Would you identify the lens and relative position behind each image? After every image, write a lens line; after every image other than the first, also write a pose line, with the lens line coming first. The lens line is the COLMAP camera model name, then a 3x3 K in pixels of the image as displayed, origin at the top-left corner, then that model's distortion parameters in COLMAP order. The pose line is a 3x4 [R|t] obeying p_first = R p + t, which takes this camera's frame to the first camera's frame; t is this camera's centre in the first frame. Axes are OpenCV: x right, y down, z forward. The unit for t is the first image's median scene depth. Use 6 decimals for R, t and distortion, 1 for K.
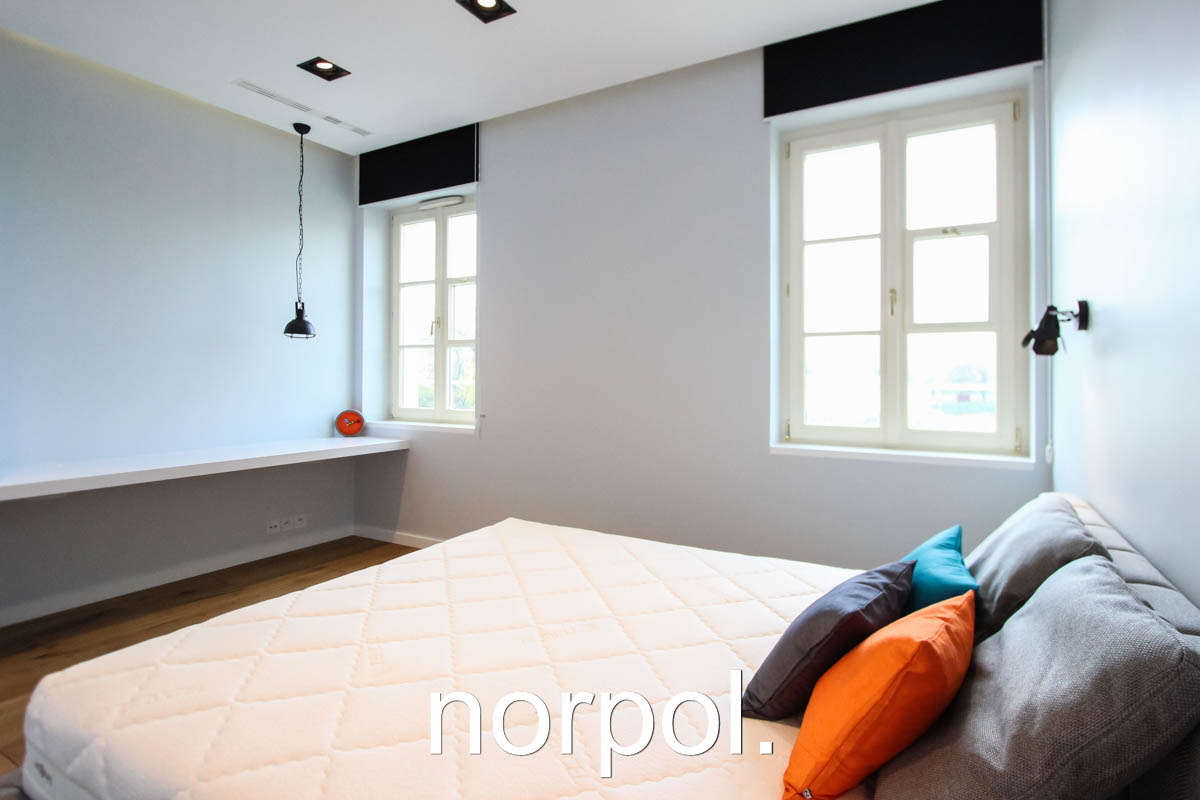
lens RADIAL K [[616.8, 0, 599.3], [0, 616.8, 379.5], [0, 0, 1]] dist [0.007160, 0.000852]
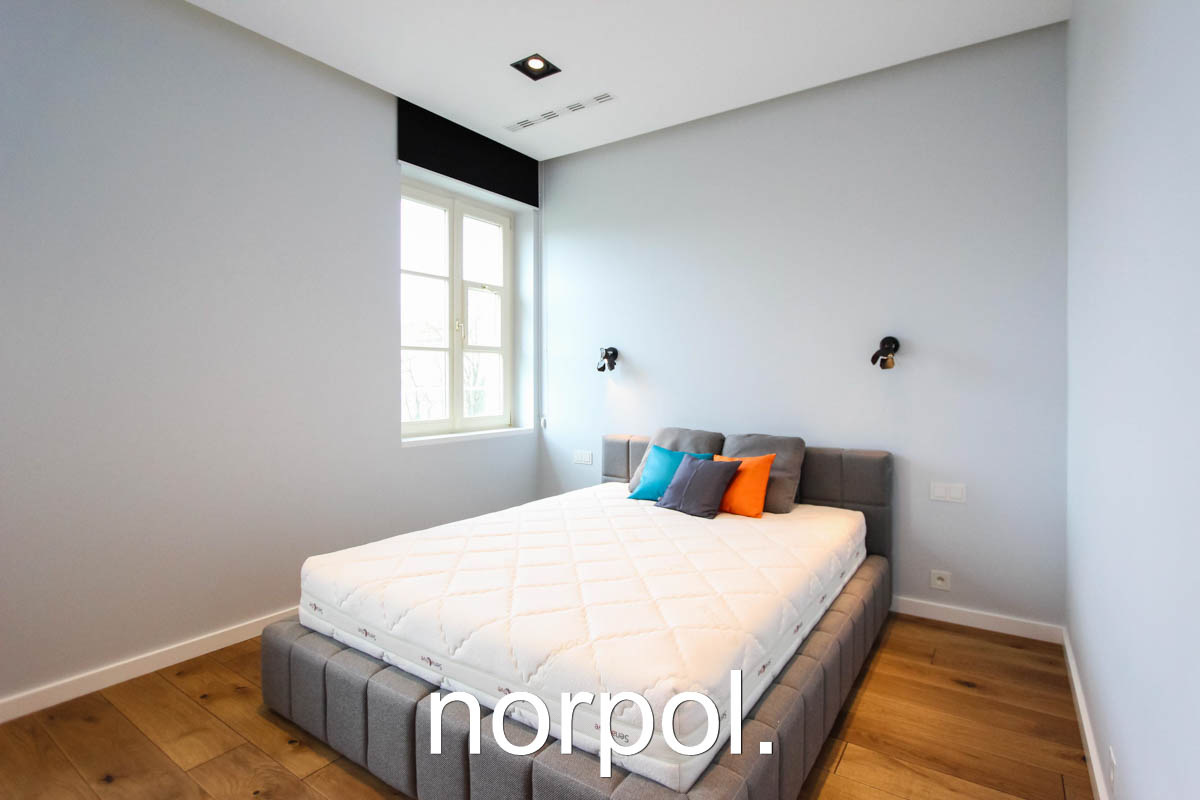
lens RADIAL K [[616.8, 0, 599.1], [0, 616.8, 390.6], [0, 0, 1]] dist [0.007160, 0.000852]
pose [[0.107895, -0.018462, 0.993991, -0.905231], [0.009385, 0.999802, 0.017551, -0.006060], [-0.994118, 0.007435, 0.108047, 0.534431]]
